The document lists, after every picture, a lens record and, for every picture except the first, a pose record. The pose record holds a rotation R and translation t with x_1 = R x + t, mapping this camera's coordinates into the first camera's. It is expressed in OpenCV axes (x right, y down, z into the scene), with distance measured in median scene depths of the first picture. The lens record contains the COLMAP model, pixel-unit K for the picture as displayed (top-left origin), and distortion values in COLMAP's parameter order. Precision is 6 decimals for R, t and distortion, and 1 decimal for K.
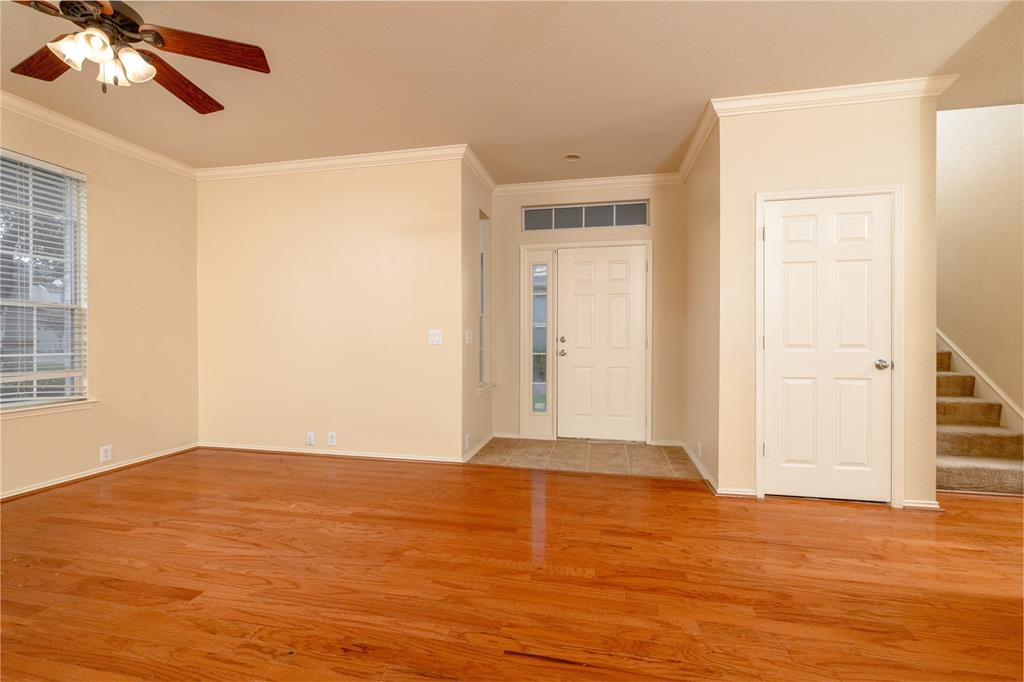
lens RADIAL K [[439.5, 0, 507.1], [0, 439.5, 339.1], [0, 0, 1]] dist [0.001020, 0.000237]
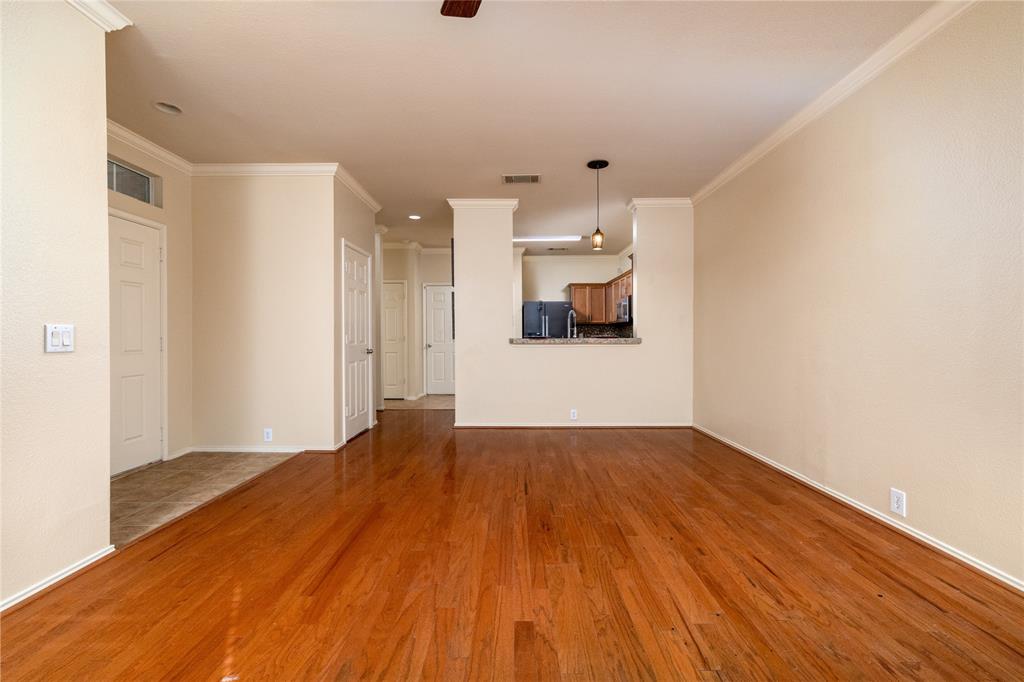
lens RADIAL K [[433.4, 0, 512.0], [0, 433.4, 341.0], [0, 0, 1]] dist [-0.000665, -0.000027]
pose [[-0.201330, -0.009720, 0.979475, -1.450622], [0.009662, 0.999882, 0.011909, -0.003950], [-0.979476, 0.011861, -0.201212, 1.106918]]
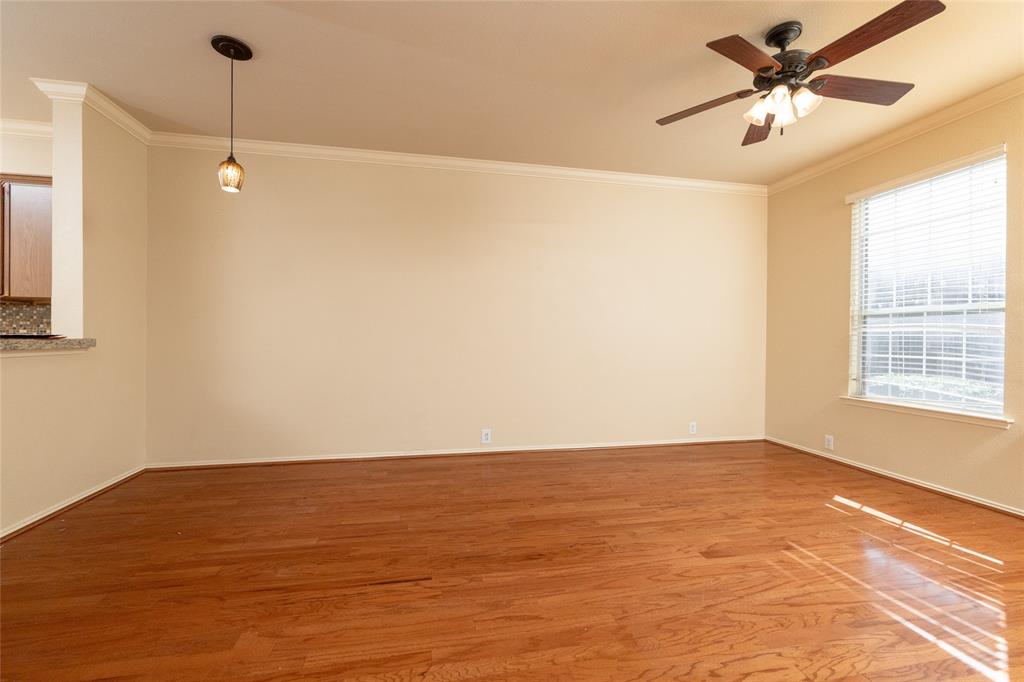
lens RADIAL K [[439.5, 0, 507.1], [0, 439.5, 339.1], [0, 0, 1]] dist [0.001020, 0.000237]
pose [[-0.917093, -0.006169, -0.398627, 0.237126], [-0.010303, 0.999913, 0.008229, -0.004198], [0.398541, 0.011654, -0.917076, 1.731838]]
